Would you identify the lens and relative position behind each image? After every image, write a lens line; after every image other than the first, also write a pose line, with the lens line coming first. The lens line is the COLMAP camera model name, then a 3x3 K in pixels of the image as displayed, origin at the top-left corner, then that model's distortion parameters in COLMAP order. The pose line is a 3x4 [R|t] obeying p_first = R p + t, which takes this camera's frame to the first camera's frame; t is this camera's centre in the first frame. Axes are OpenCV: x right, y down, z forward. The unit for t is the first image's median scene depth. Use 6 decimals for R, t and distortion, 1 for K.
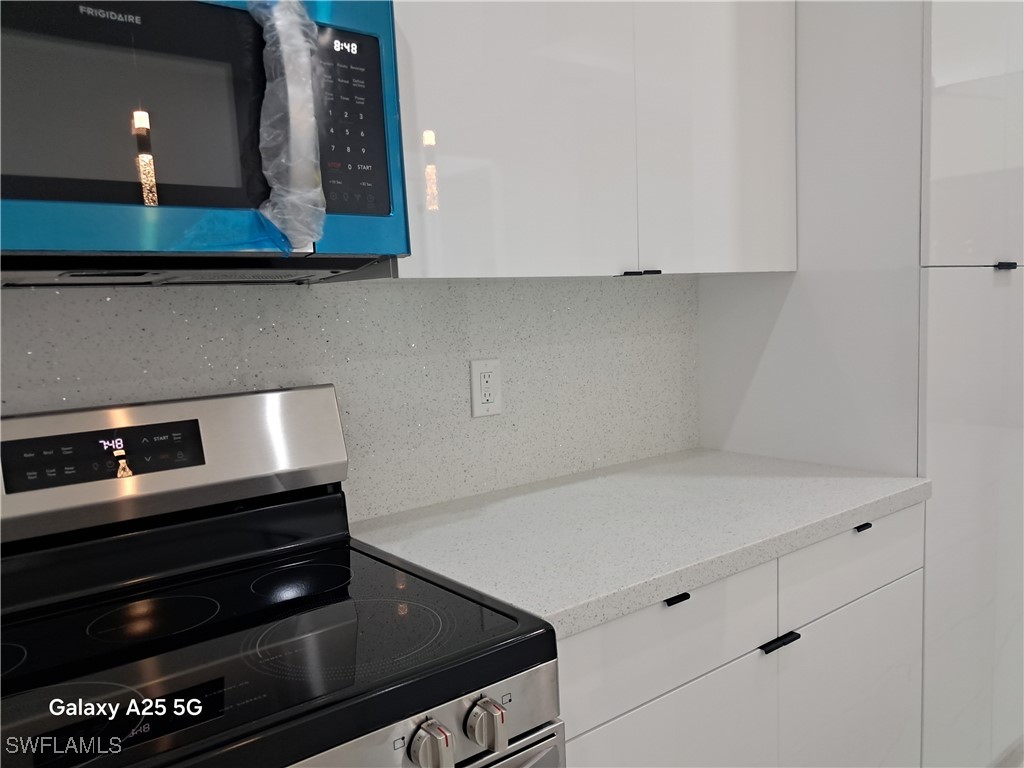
lens RADIAL K [[814.1, 0, 515.2], [0, 814.1, 385.4], [0, 0, 1]] dist [0.033399, 0.003757]
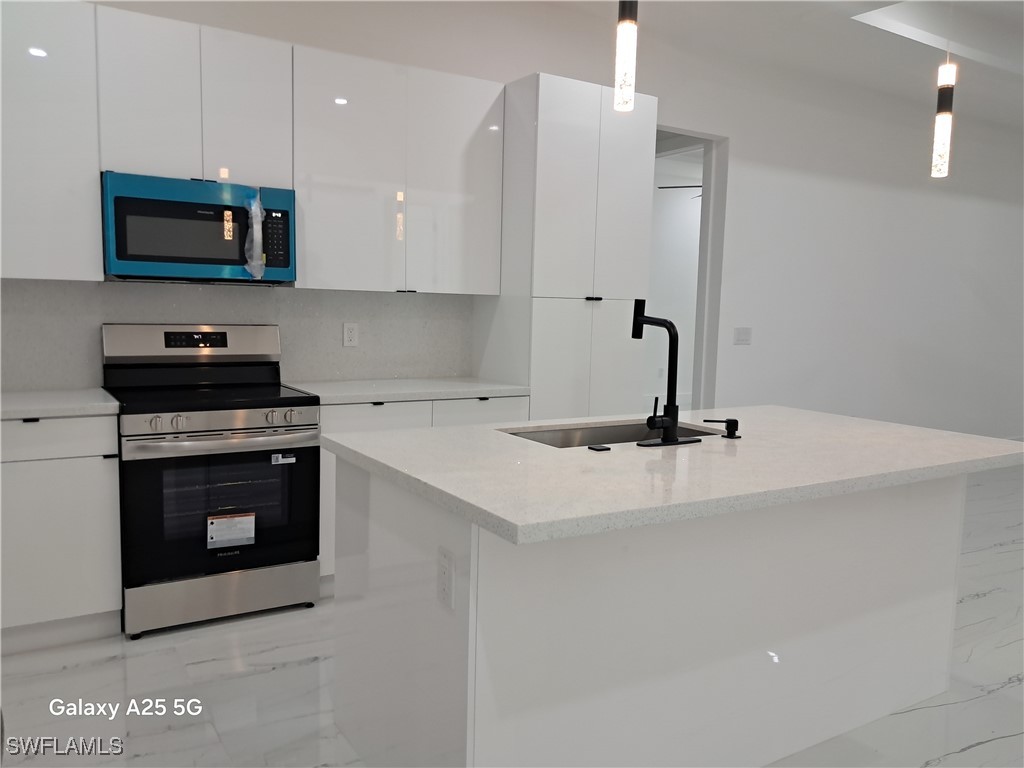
lens RADIAL K [[814.1, 0, 509.8], [0, 814.1, 387.1], [0, 0, 1]] dist [0.033399, 0.003757]
pose [[0.991346, 0.079030, -0.104821, 1.008700], [-0.078417, 0.996871, 0.009962, 0.139908], [0.105280, -0.001656, 0.994441, -1.932821]]
